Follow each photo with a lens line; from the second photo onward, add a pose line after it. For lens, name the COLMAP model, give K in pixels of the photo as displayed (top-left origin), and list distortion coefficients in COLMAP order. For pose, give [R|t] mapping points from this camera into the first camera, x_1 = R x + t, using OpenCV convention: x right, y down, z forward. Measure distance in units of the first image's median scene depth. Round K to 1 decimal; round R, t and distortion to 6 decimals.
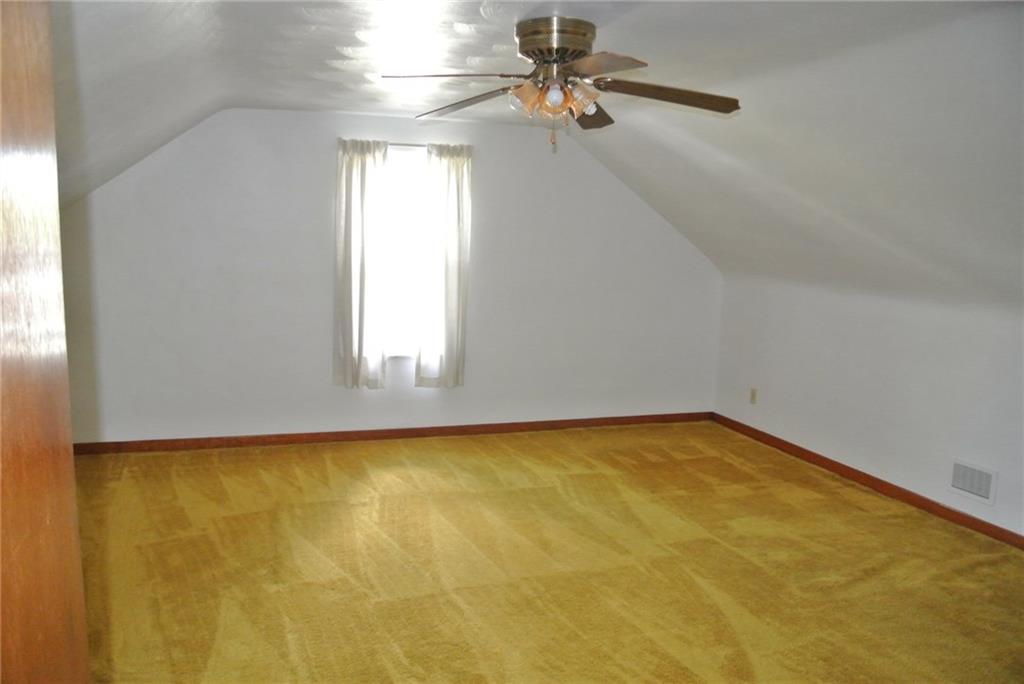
lens RADIAL K [[806.8, 0, 512.0], [0, 806.8, 342.0], [0, 0, 1]] dist [-0.061307, 0.007610]
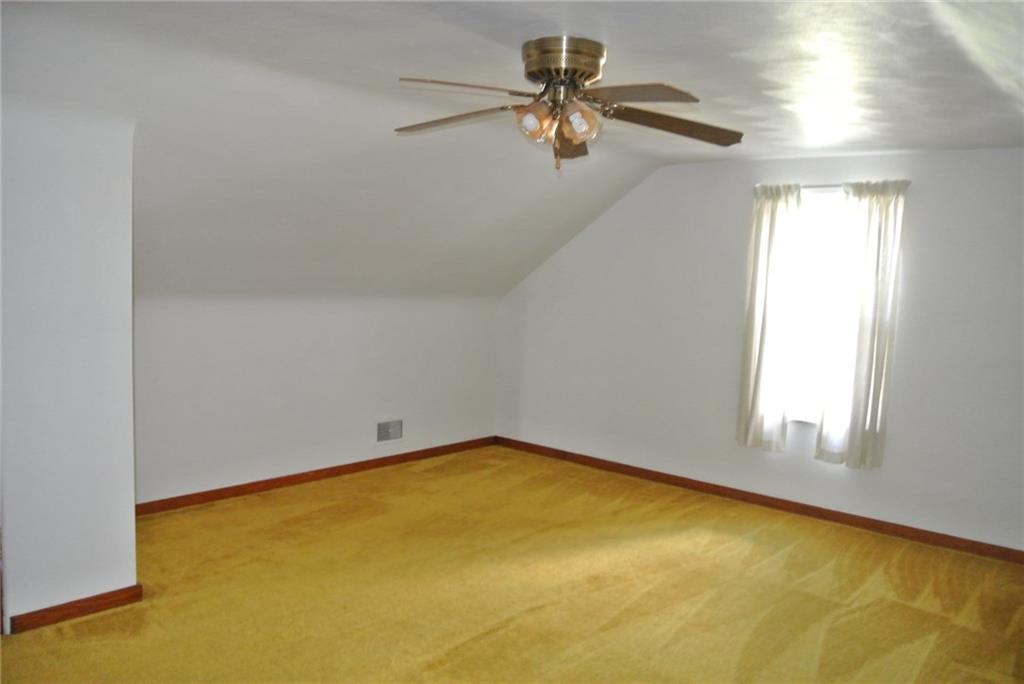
lens RADIAL K [[806.8, 0, 512.0], [0, 806.8, 342.0], [0, 0, 1]] dist [-0.061307, 0.007610]
pose [[0.510916, 0.068886, -0.856866, 0.465002], [-0.147734, 0.988990, -0.008580, -0.014287], [0.846841, 0.130972, 0.515467, 0.267408]]
